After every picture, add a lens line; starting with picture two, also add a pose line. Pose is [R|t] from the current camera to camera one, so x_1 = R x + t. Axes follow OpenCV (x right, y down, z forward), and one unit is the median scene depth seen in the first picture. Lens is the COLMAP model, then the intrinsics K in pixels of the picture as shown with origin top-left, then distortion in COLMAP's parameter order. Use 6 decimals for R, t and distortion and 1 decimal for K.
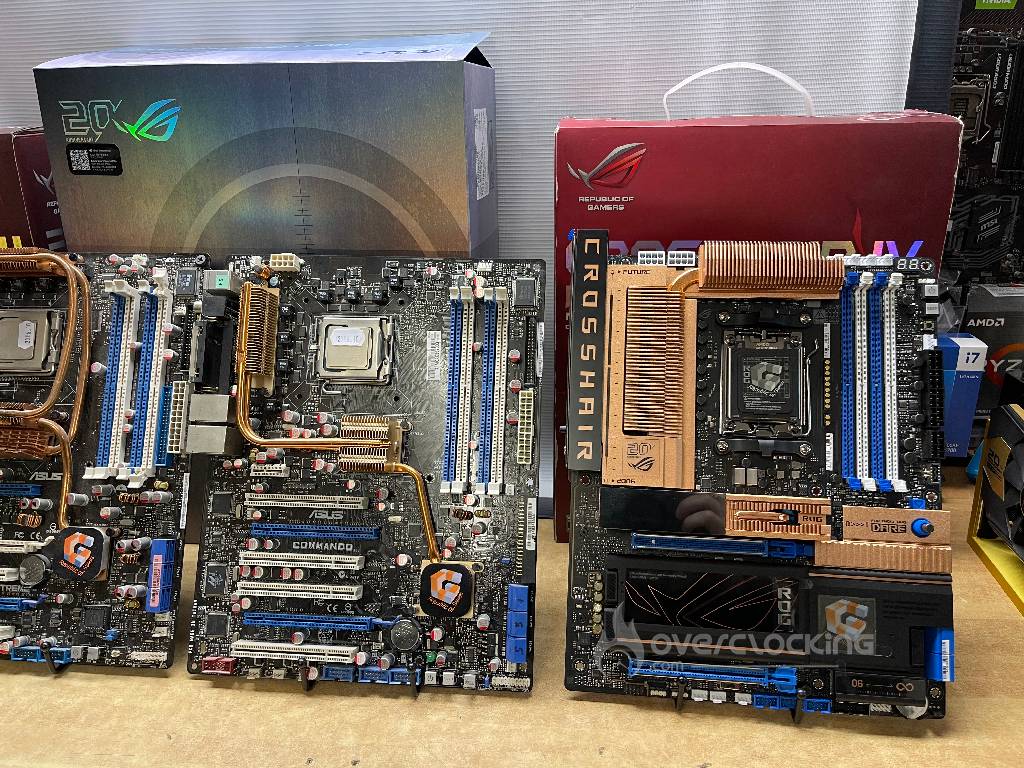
lens RADIAL K [[796.3, 0, 512.0], [0, 796.3, 384.0], [0, 0, 1]] dist [0.046451, -0.073560]
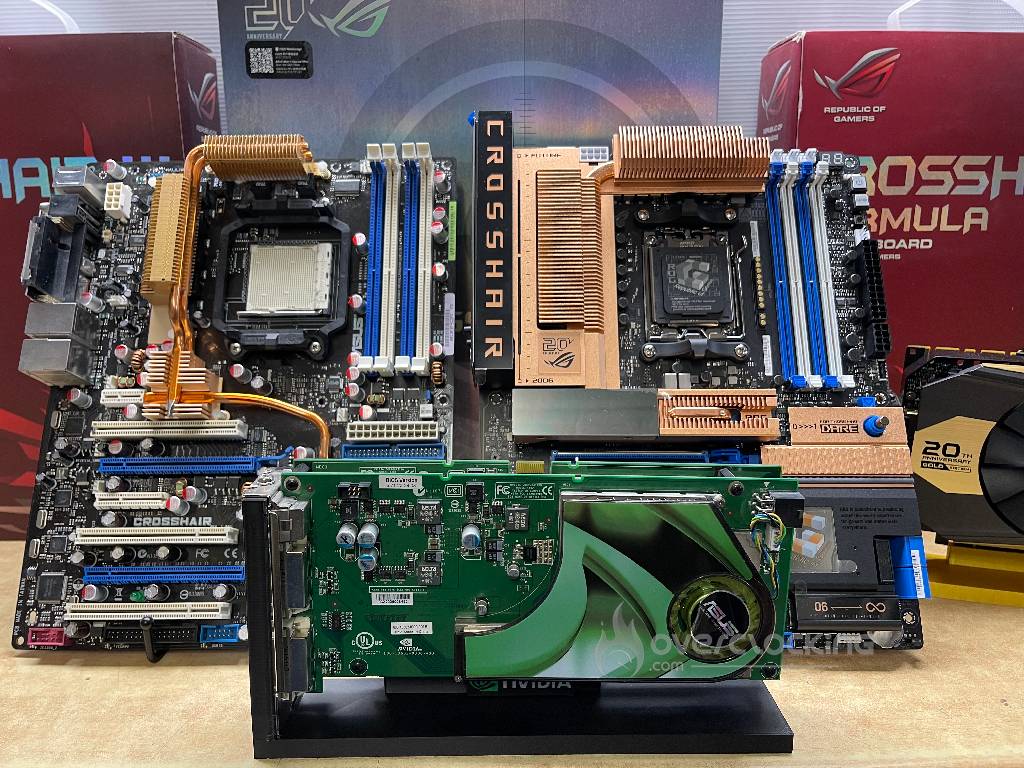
lens RADIAL K [[805.0, 0, 510.6], [0, 805.0, 387.9], [0, 0, 1]] dist [0.045518, -0.085000]
pose [[0.992740, -0.014581, 0.119390, 0.006056], [0.030895, 0.990233, -0.135956, 0.236047], [-0.116241, 0.138658, 0.983495, 0.157119]]
